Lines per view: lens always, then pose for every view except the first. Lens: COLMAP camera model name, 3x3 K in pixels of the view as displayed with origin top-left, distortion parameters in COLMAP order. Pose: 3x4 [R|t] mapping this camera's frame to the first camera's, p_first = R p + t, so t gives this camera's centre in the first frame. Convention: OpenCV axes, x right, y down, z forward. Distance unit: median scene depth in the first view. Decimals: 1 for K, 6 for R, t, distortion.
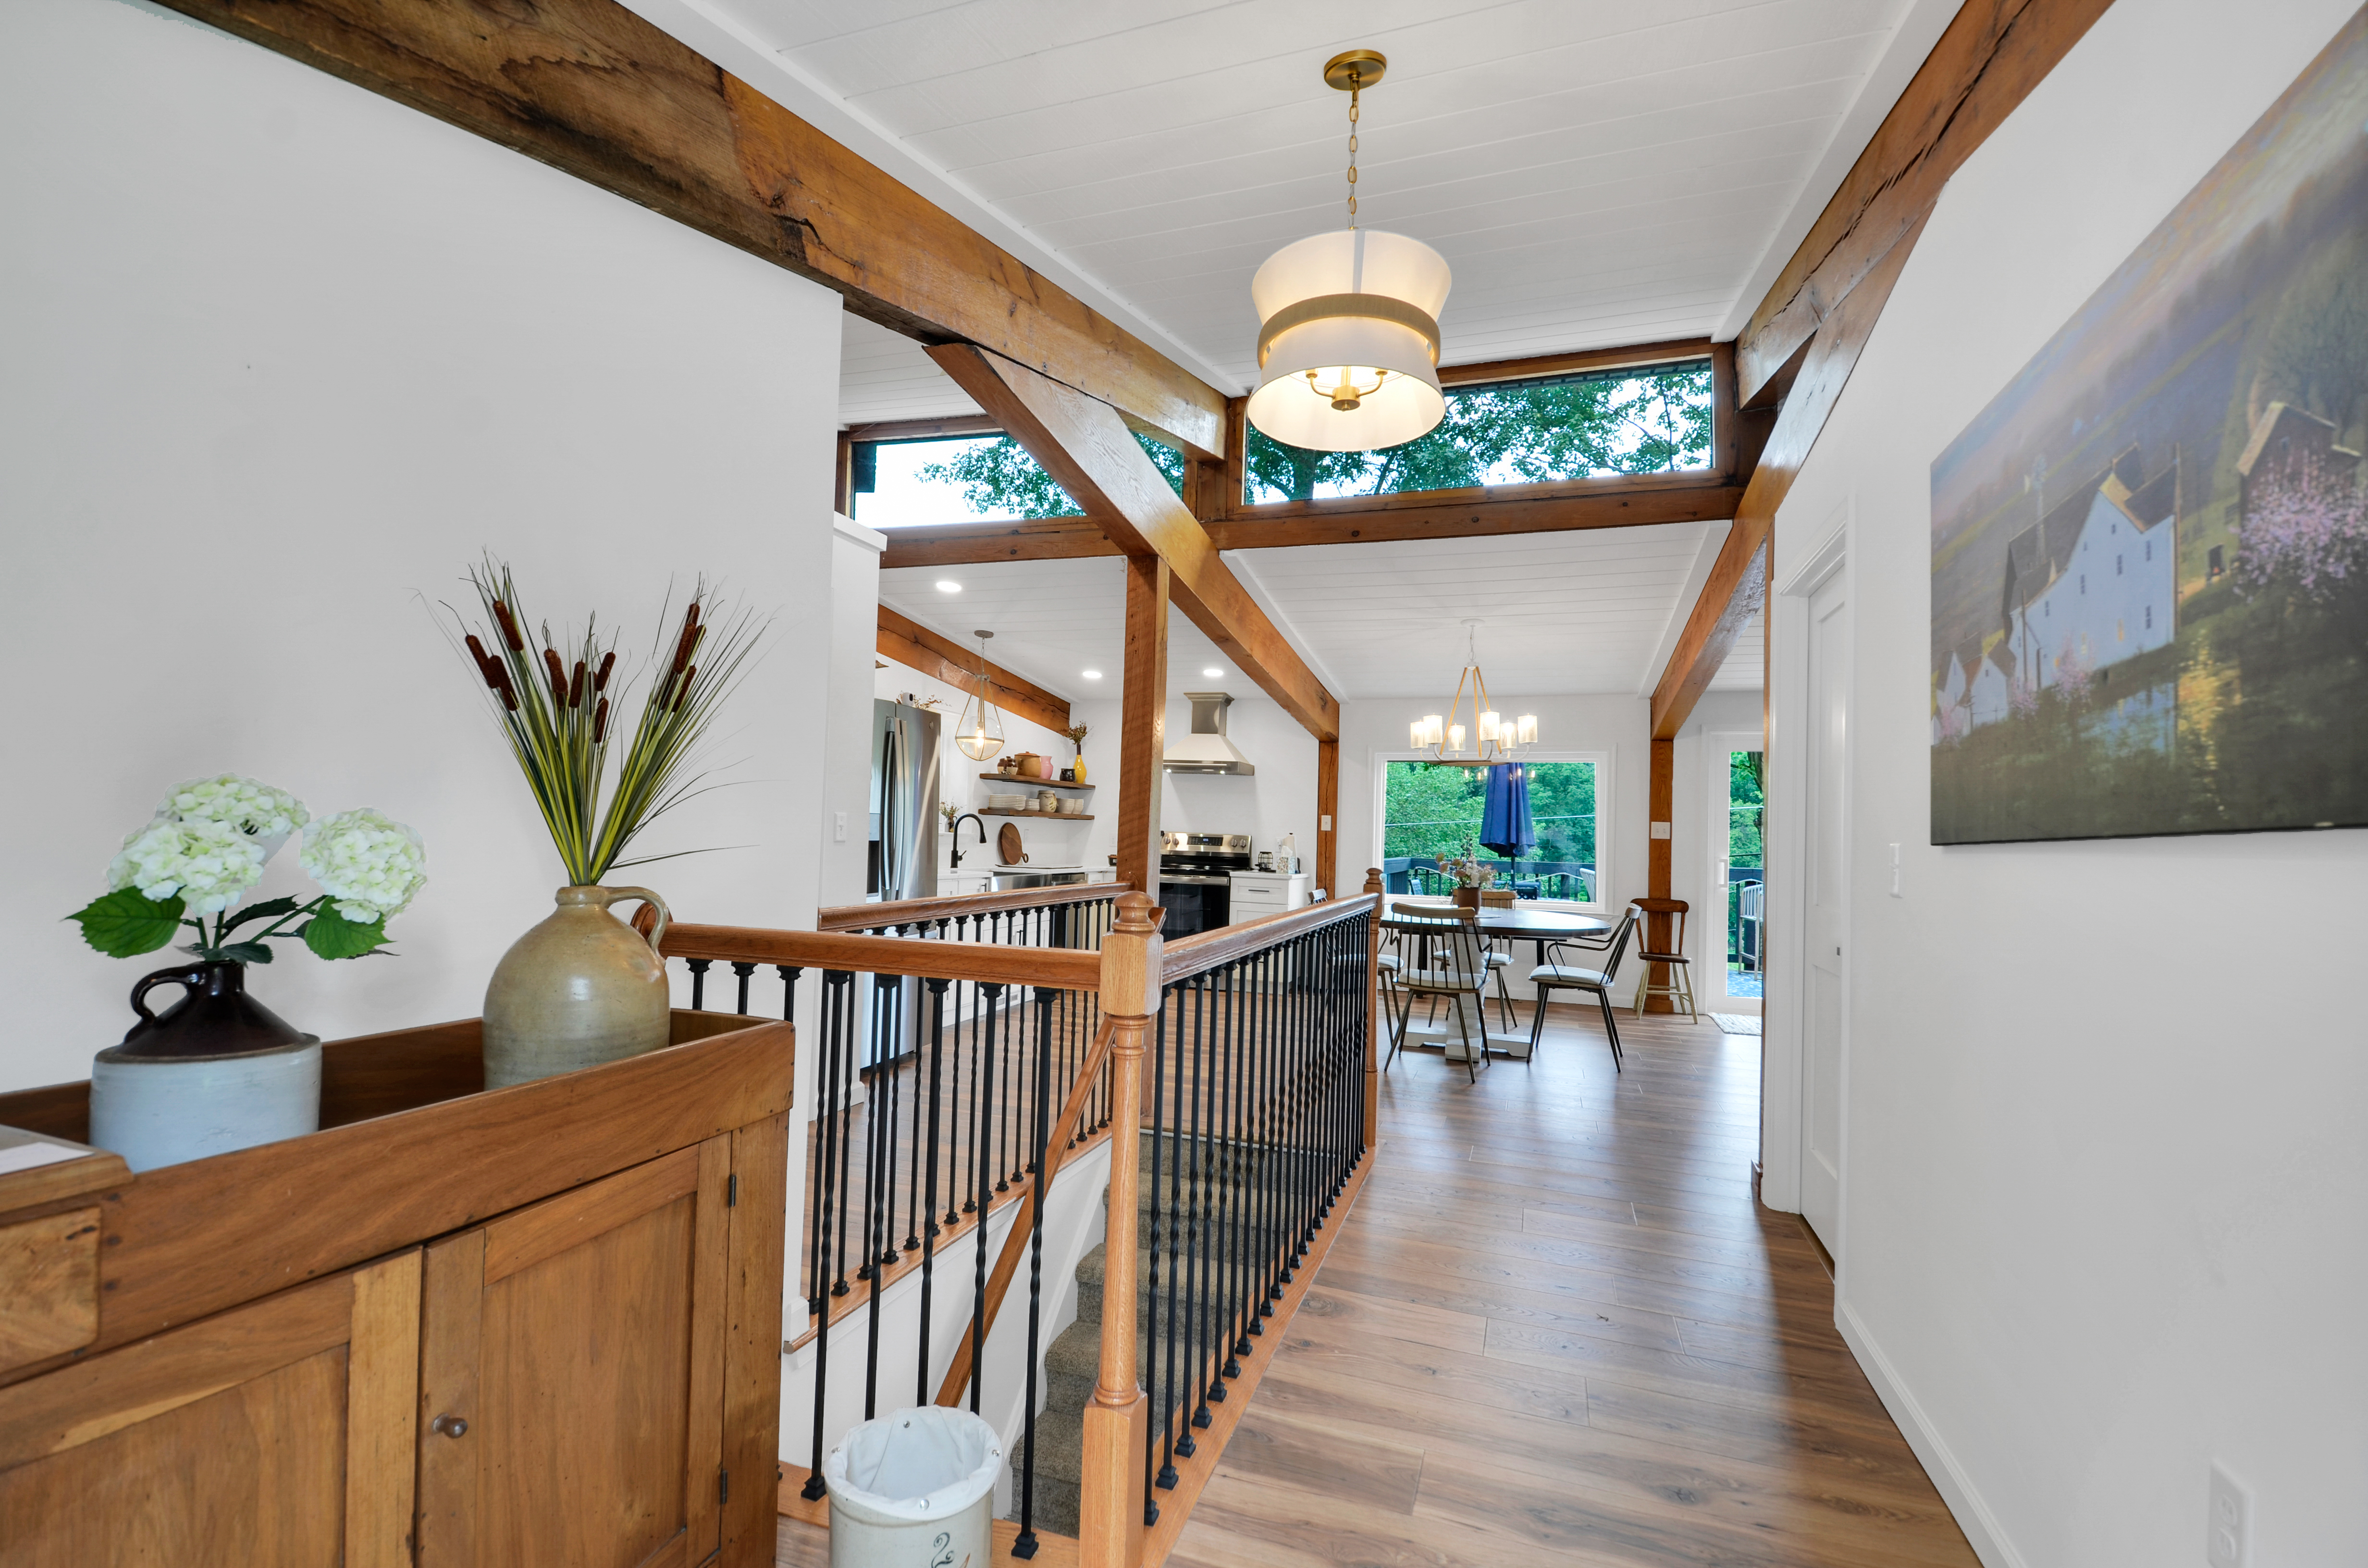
lens RADIAL K [[1028.2, 0, 1185.1], [0, 1028.2, 798.5], [0, 0, 1]] dist [0.016820, -0.022746]
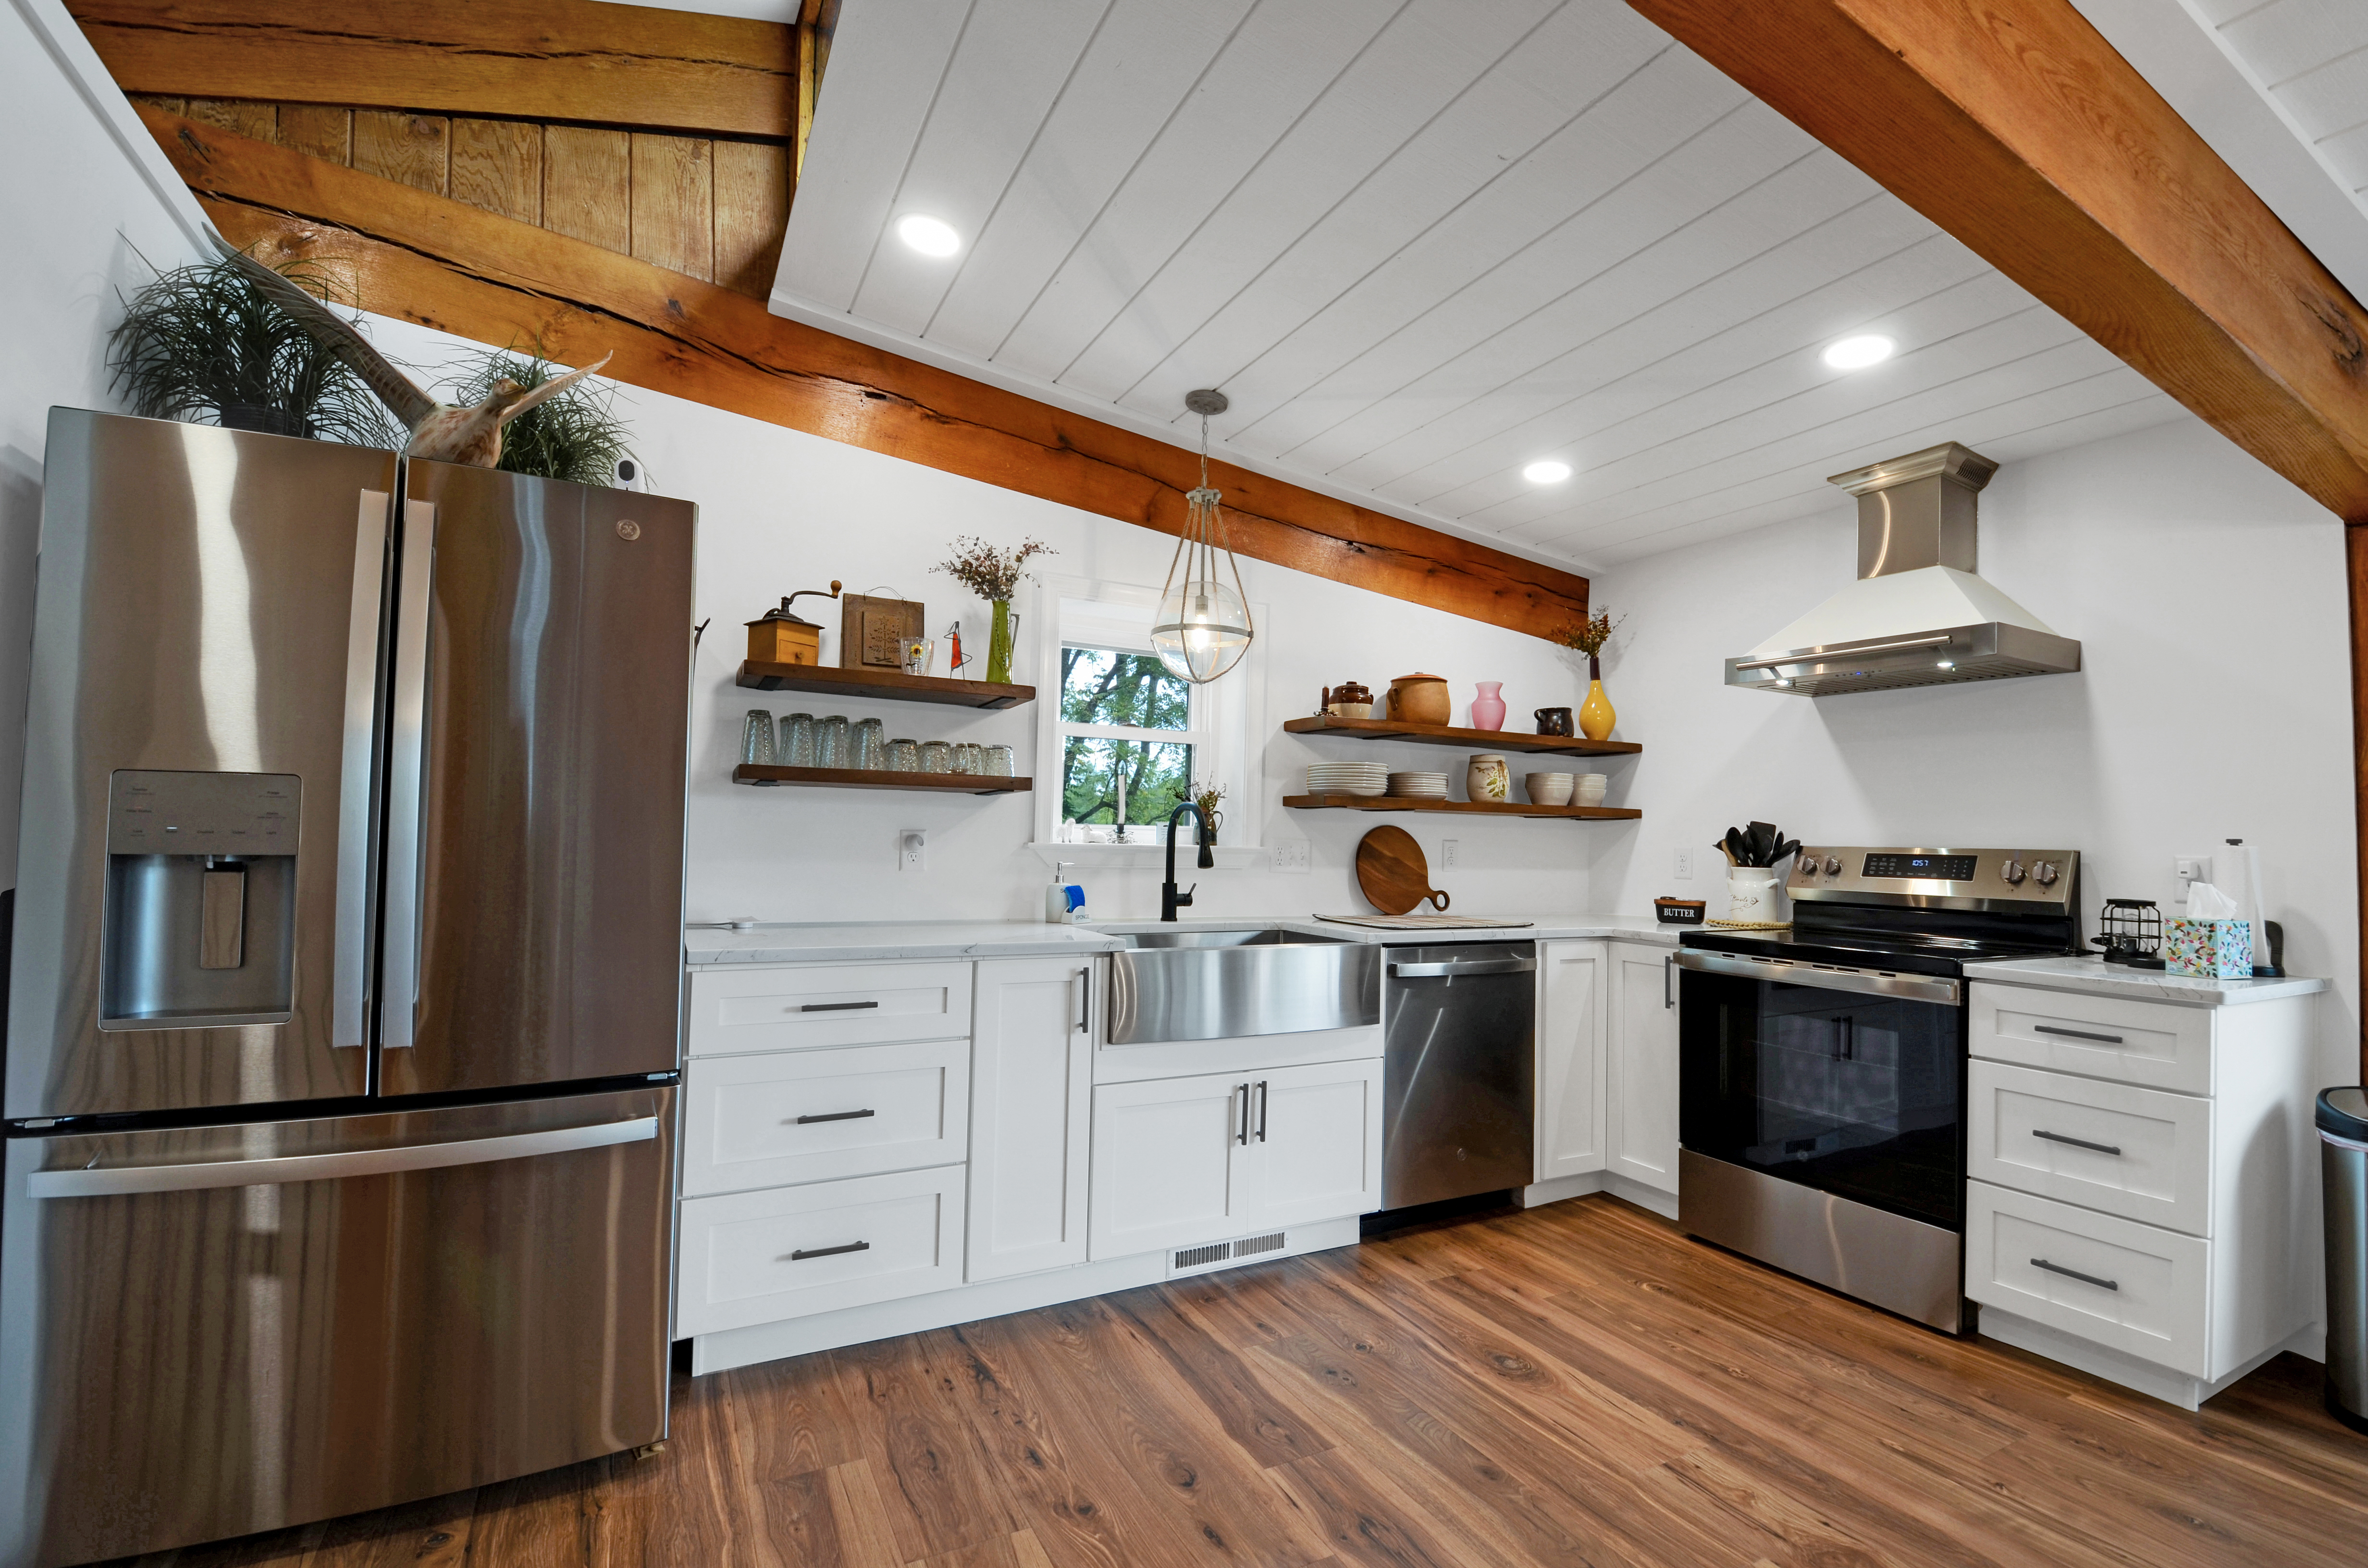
lens RADIAL K [[1028.2, 0, 1185.1], [0, 1028.2, 798.5], [0, 0, 1]] dist [0.016820, -0.022746]
pose [[0.726557, -0.040324, -0.685922, 0.088280], [0.022658, 0.999140, -0.034737, 0.025576], [0.686732, 0.009697, 0.726846, 0.590295]]
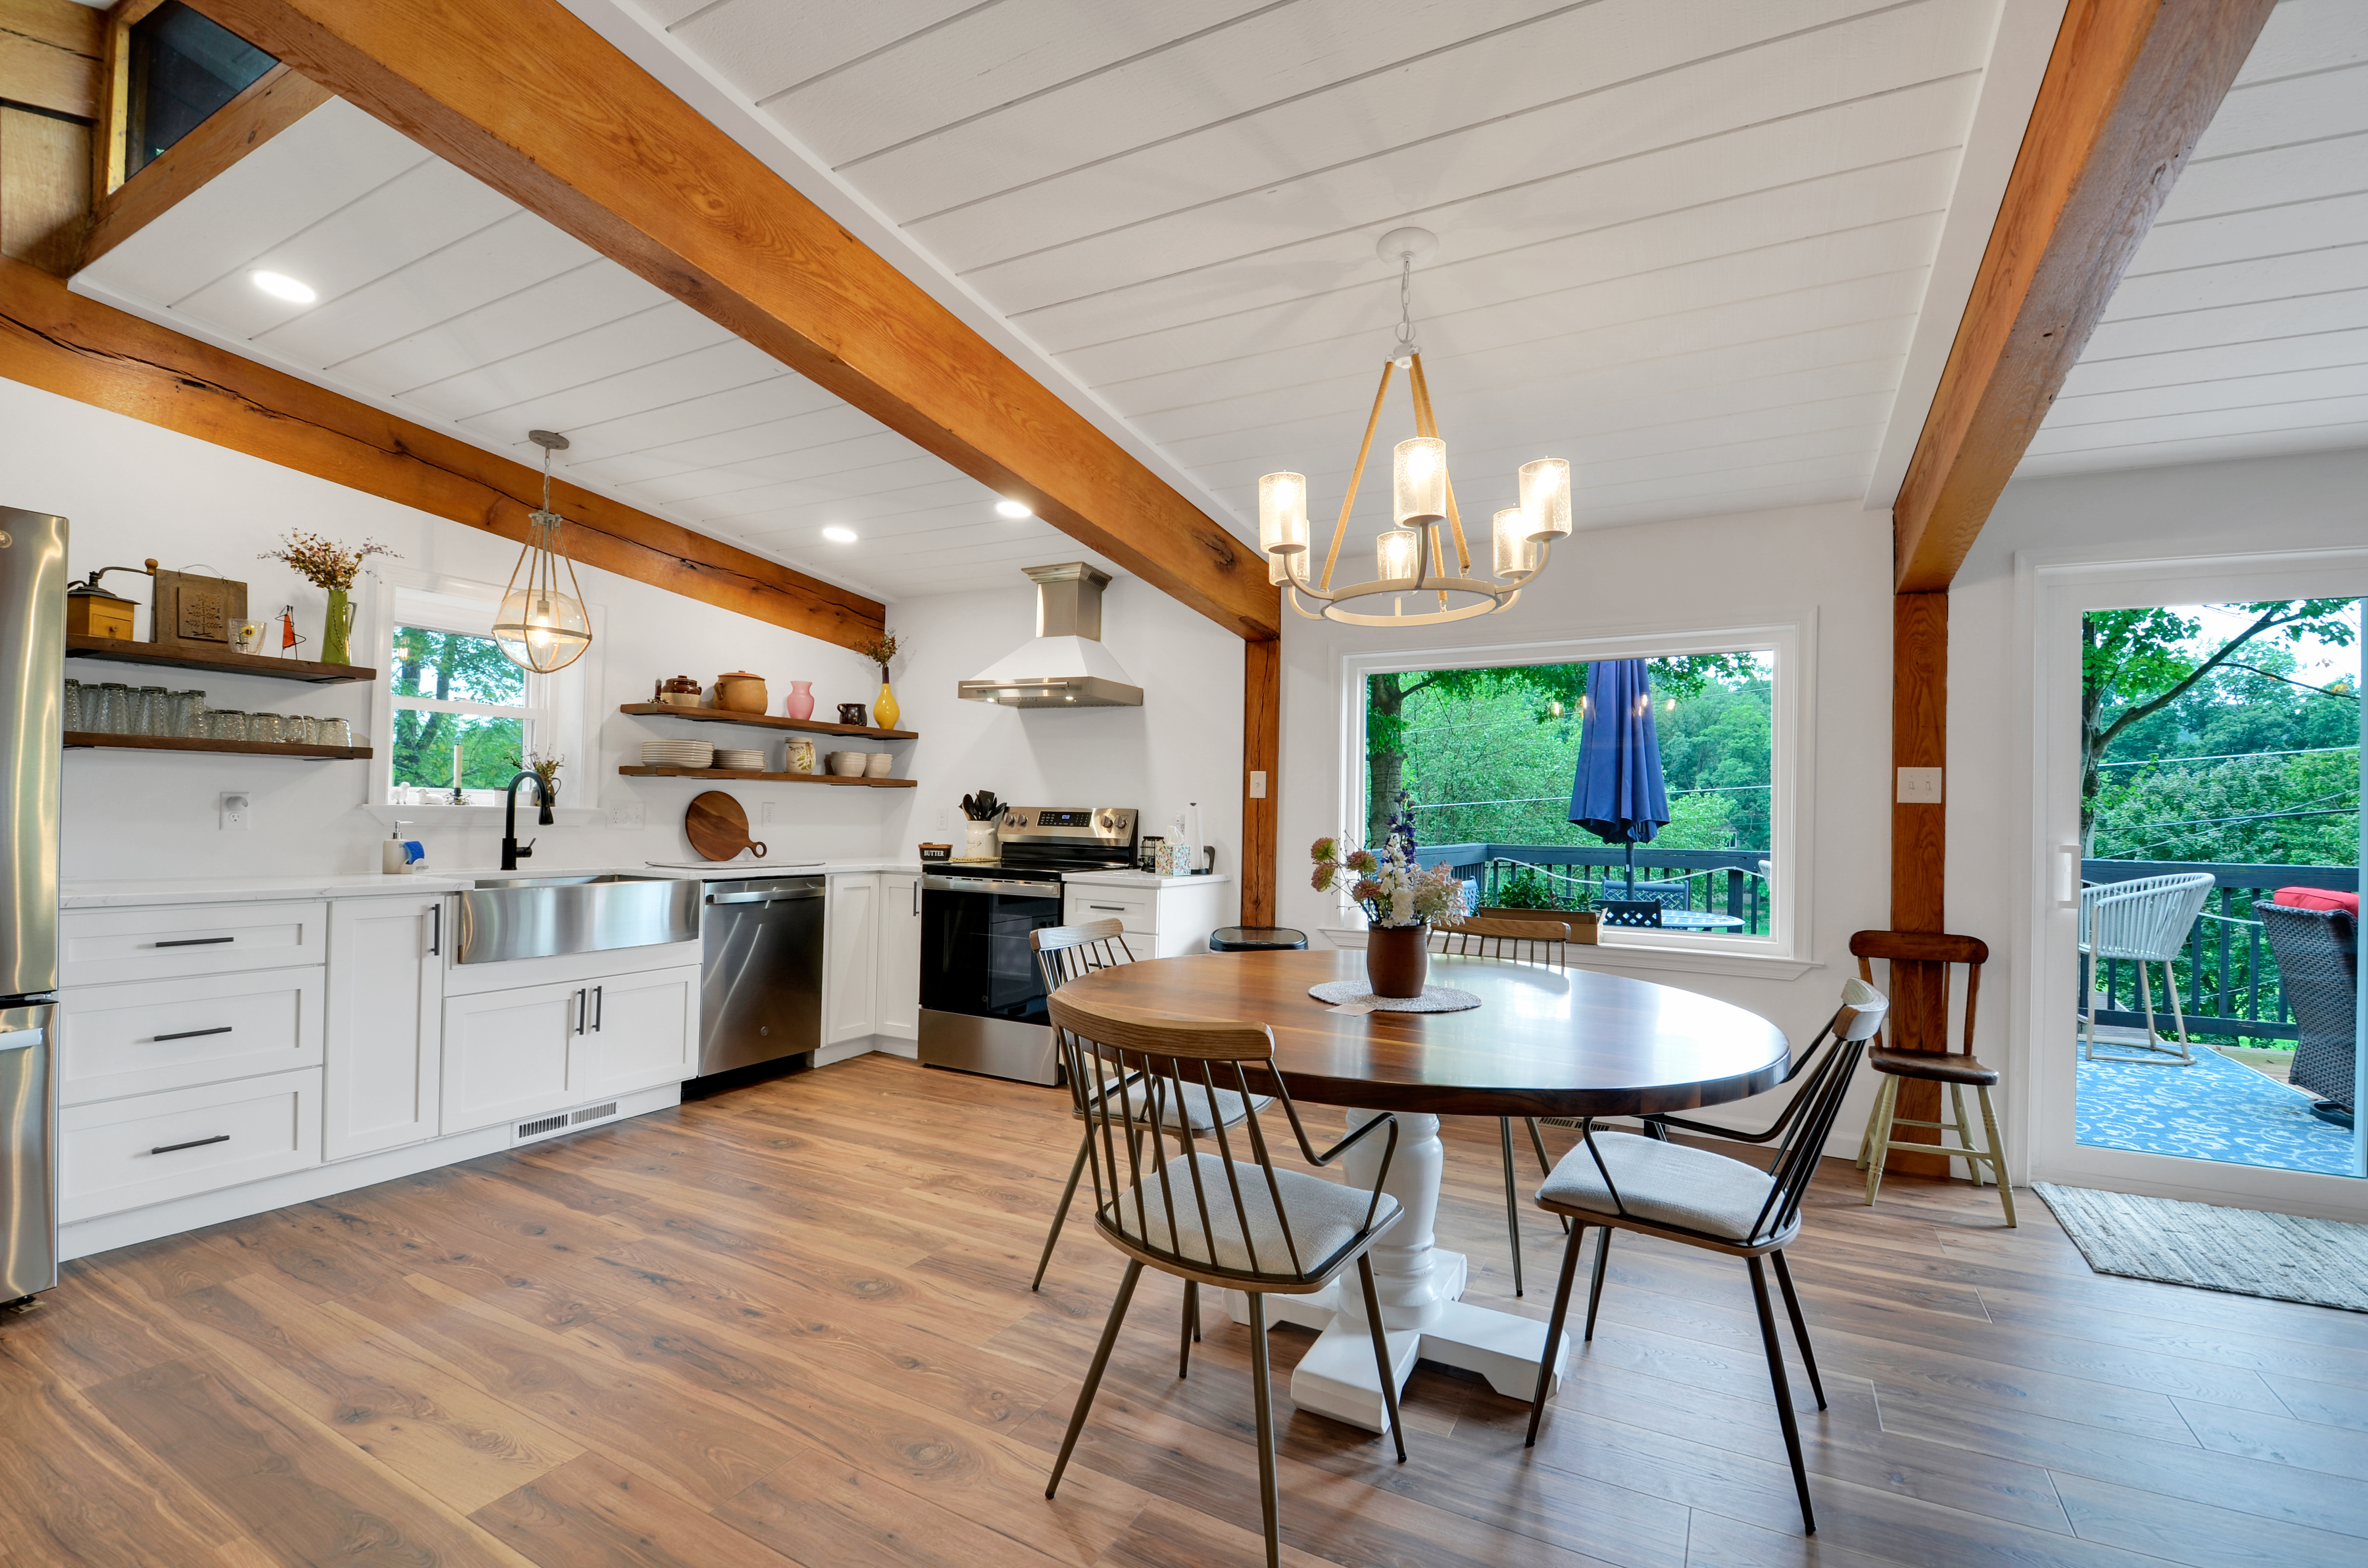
lens RADIAL K [[1028.2, 0, 1185.1], [0, 1028.2, 798.5], [0, 0, 1]] dist [0.016820, -0.022746]
pose [[0.986300, -0.012043, -0.164520, 0.197442], [0.014348, 0.999815, 0.012833, 0.024396], [0.164335, -0.015018, 0.986290, 0.455184]]
